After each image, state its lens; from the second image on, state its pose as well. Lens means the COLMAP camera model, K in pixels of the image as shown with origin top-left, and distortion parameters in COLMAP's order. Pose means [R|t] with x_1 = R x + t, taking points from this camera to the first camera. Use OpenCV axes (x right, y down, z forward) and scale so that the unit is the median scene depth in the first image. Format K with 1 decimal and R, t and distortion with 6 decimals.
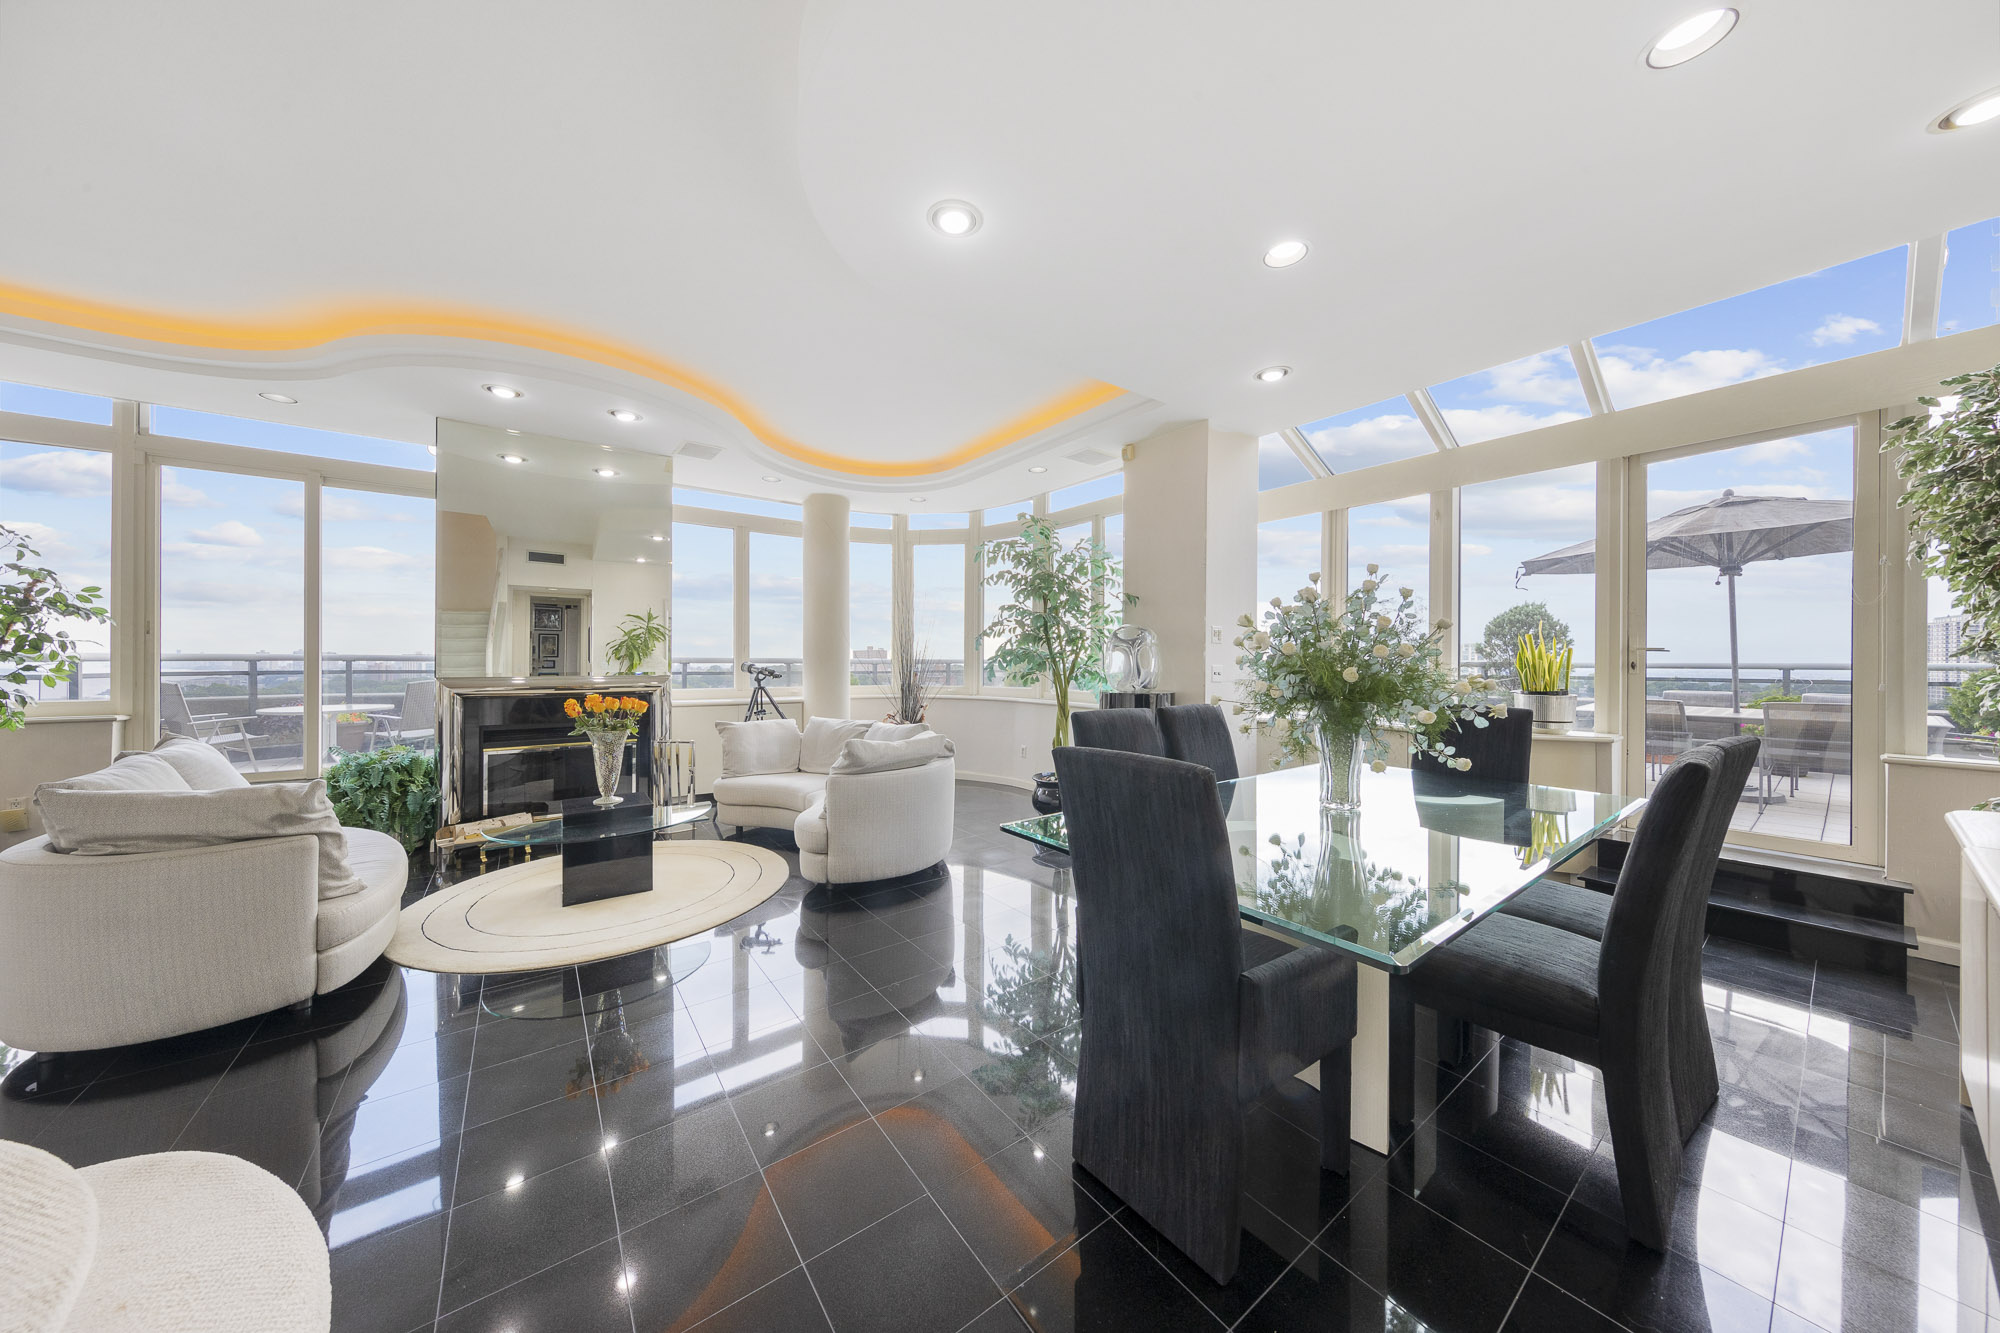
lens RADIAL K [[634.9, 0, 994.0], [0, 634.9, 661.7], [0, 0, 1]] dist [0.006292, -0.002779]
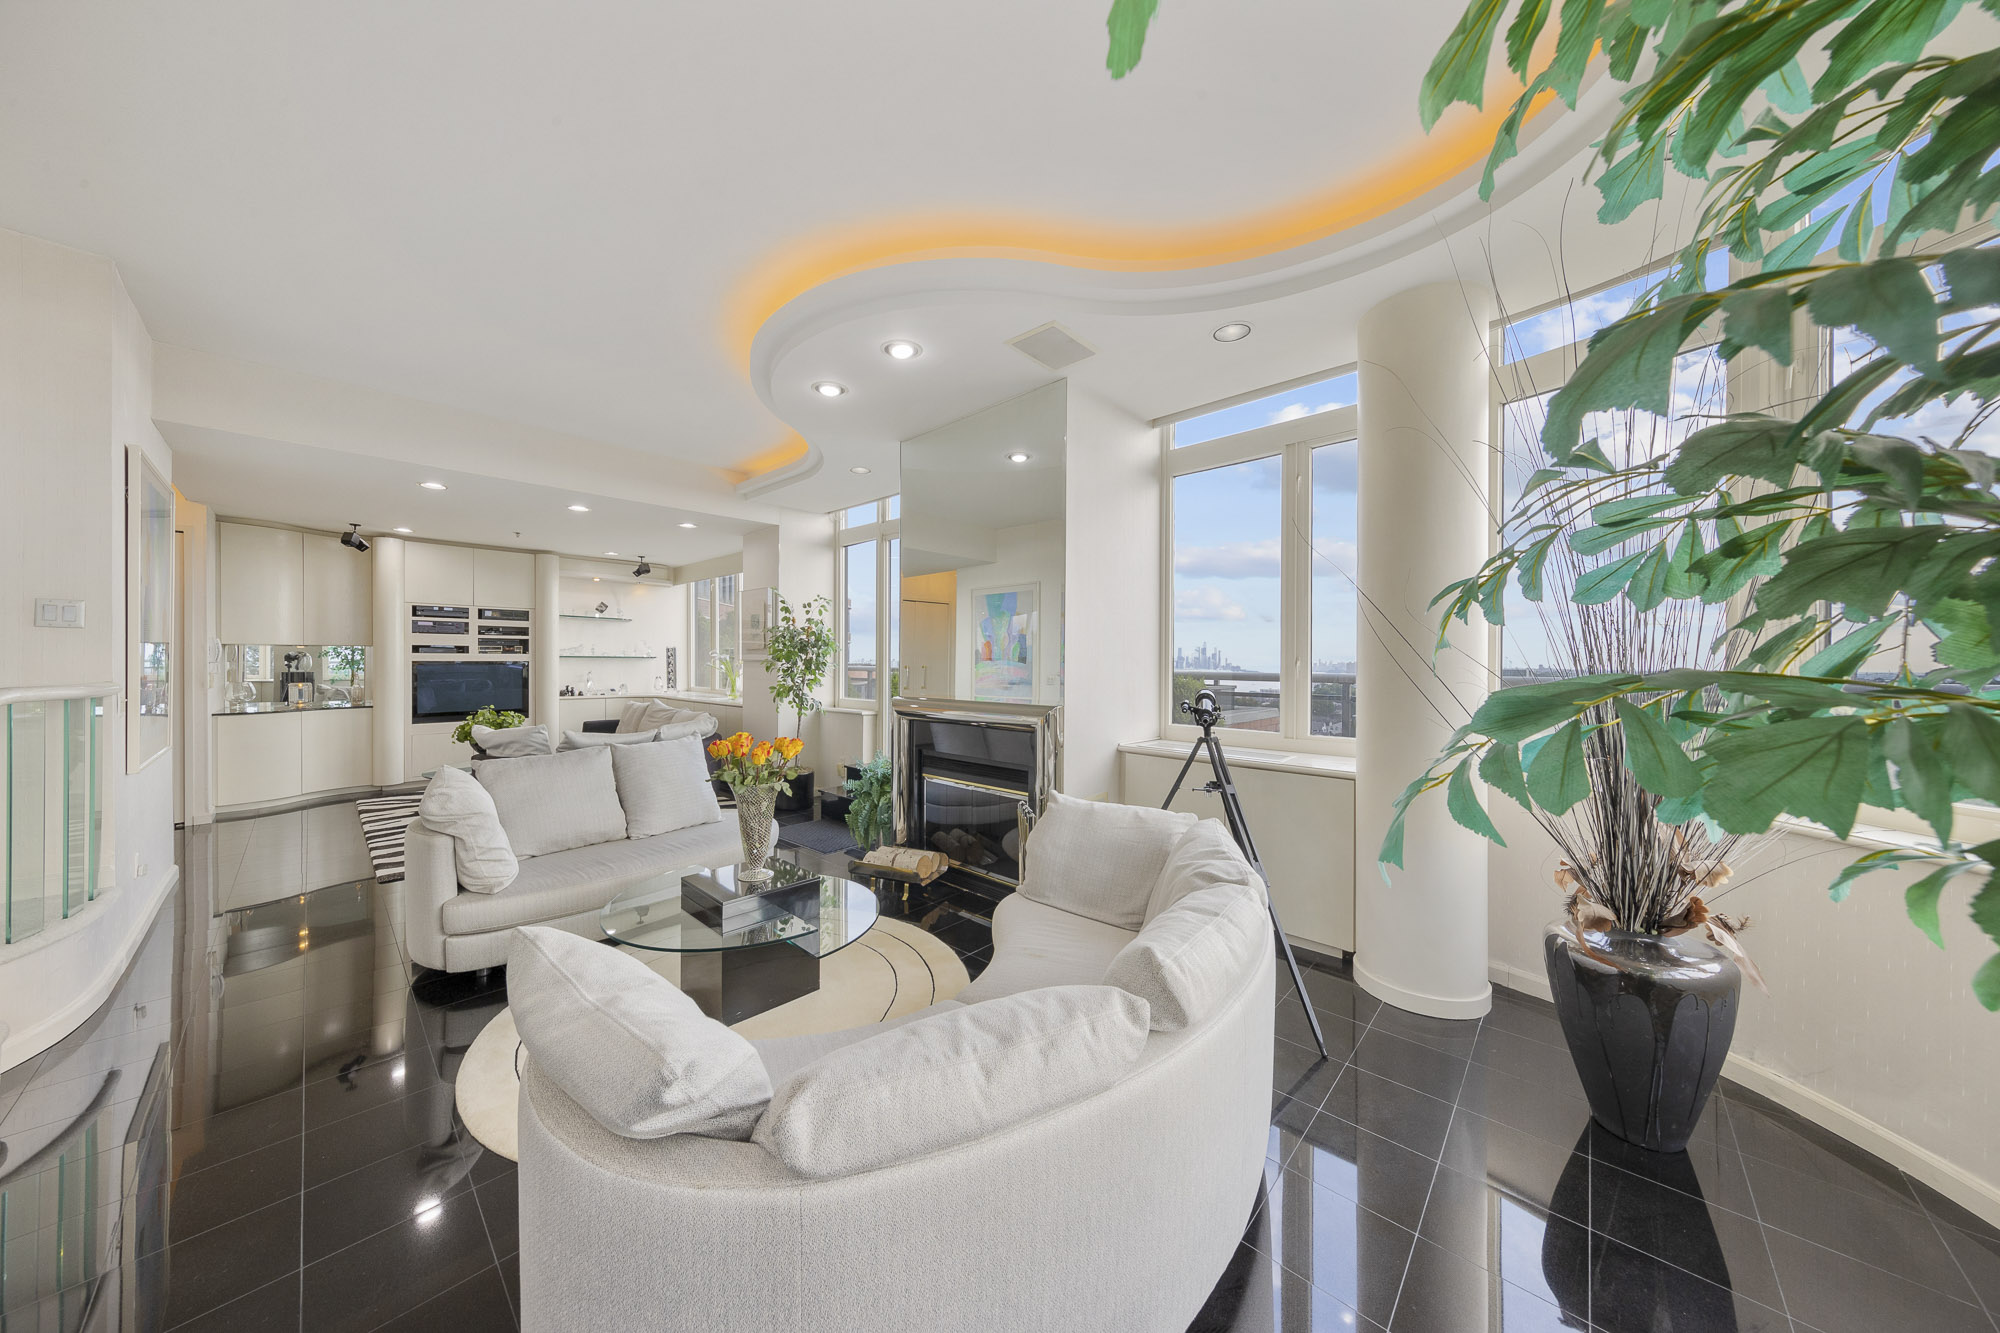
lens RADIAL K [[634.9, 0, 994.0], [0, 634.9, 661.7], [0, 0, 1]] dist [0.006292, -0.002779]
pose [[0.188535, -0.007830, -0.982035, 0.132941], [-0.009445, 0.999908, -0.009786, -0.019907], [0.982021, 0.011121, 0.188444, 0.851647]]
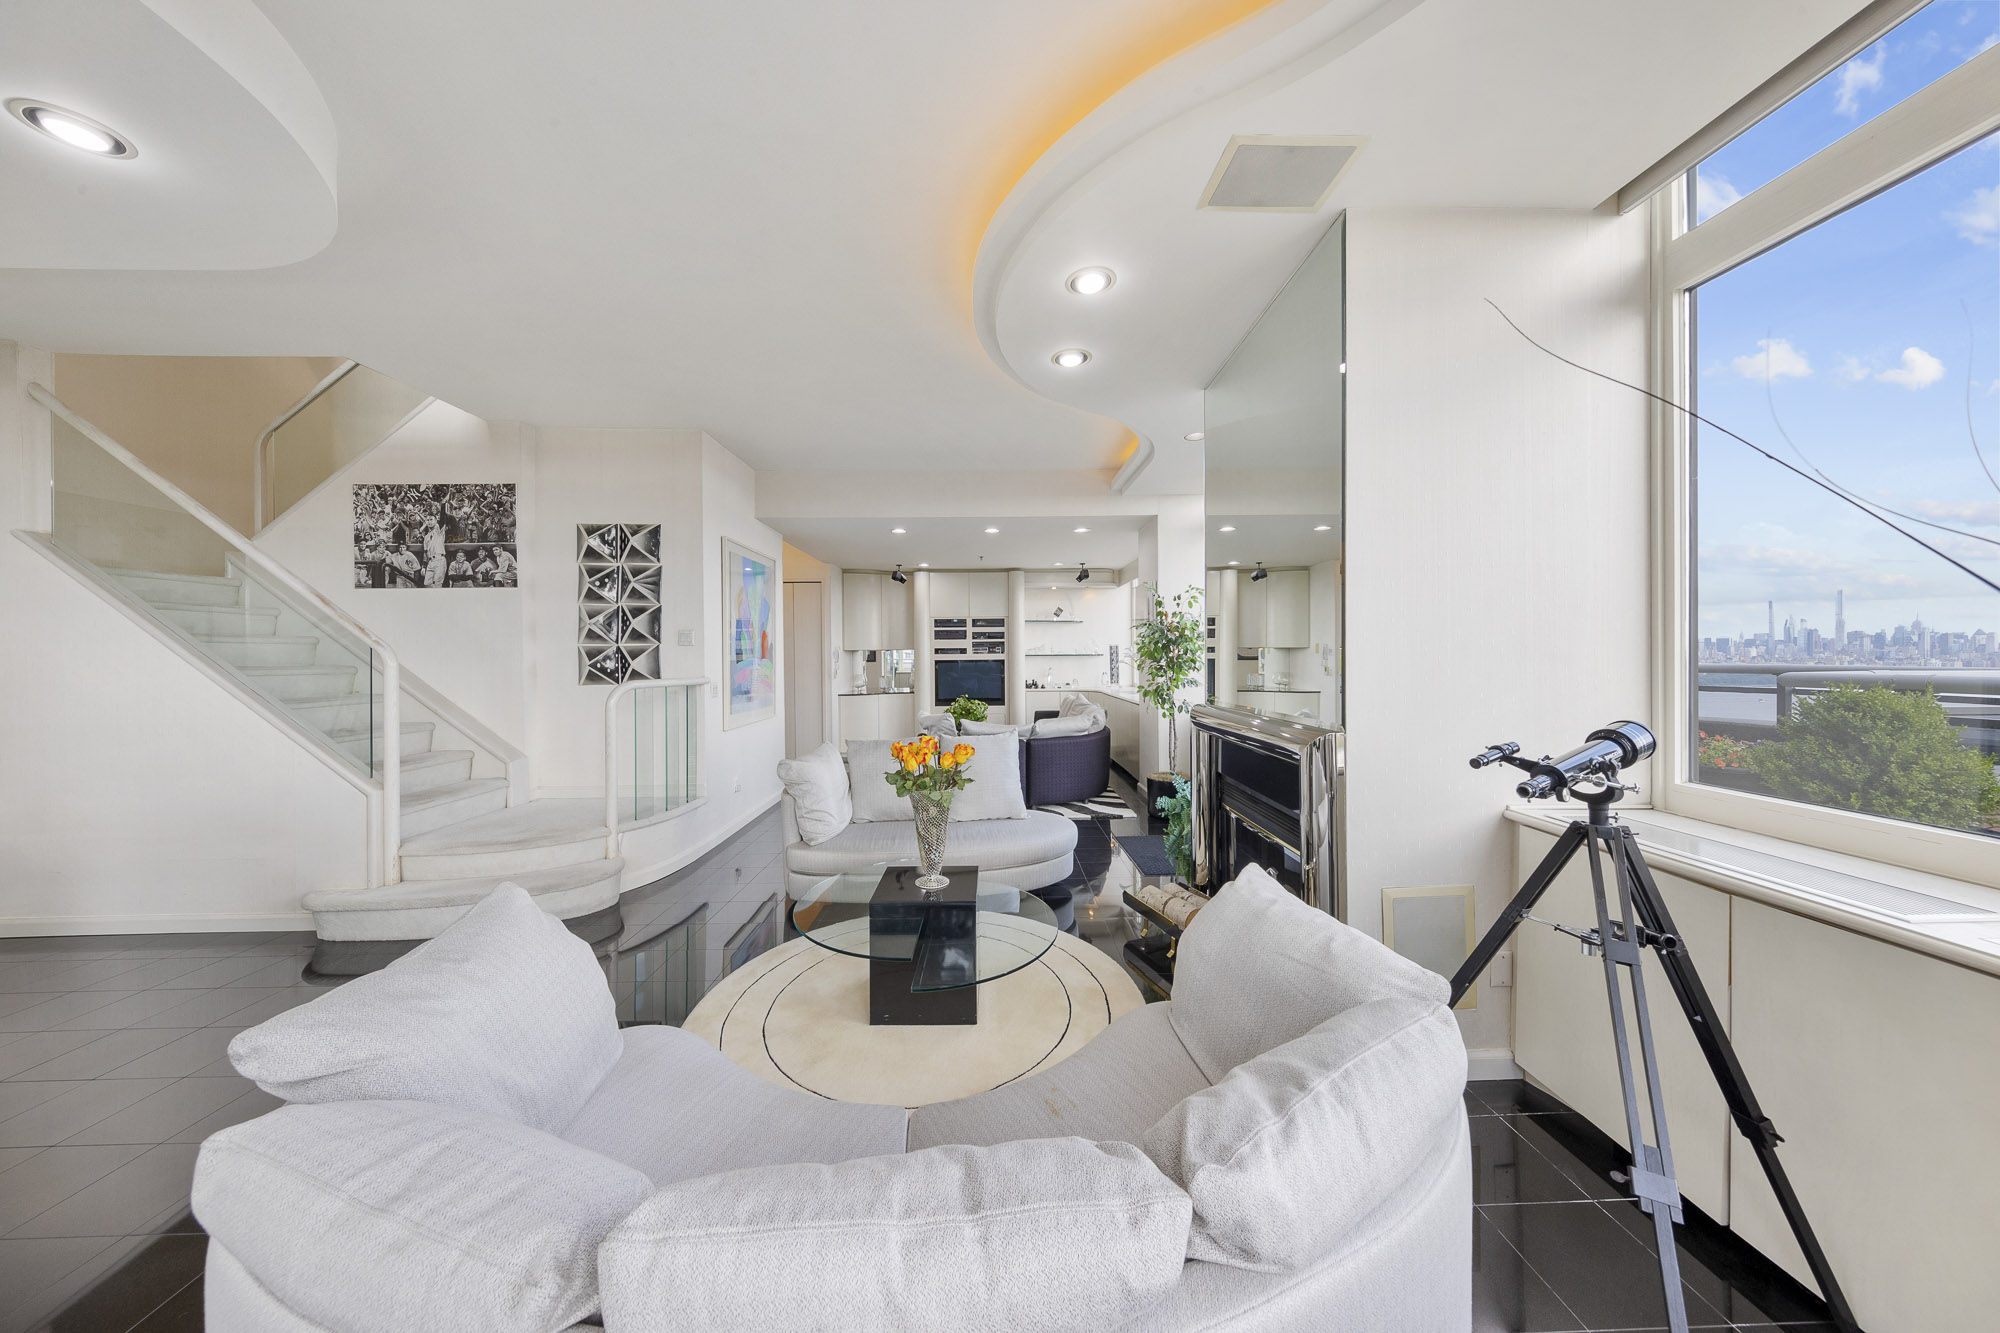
lens RADIAL K [[634.9, 0, 994.0], [0, 634.9, 661.7], [0, 0, 1]] dist [0.006292, -0.002779]
pose [[-0.579630, 0.003098, -0.814874, -0.039843], [-0.003264, 0.999976, 0.006123, -0.030537], [0.814873, 0.006209, -0.579606, 1.119350]]
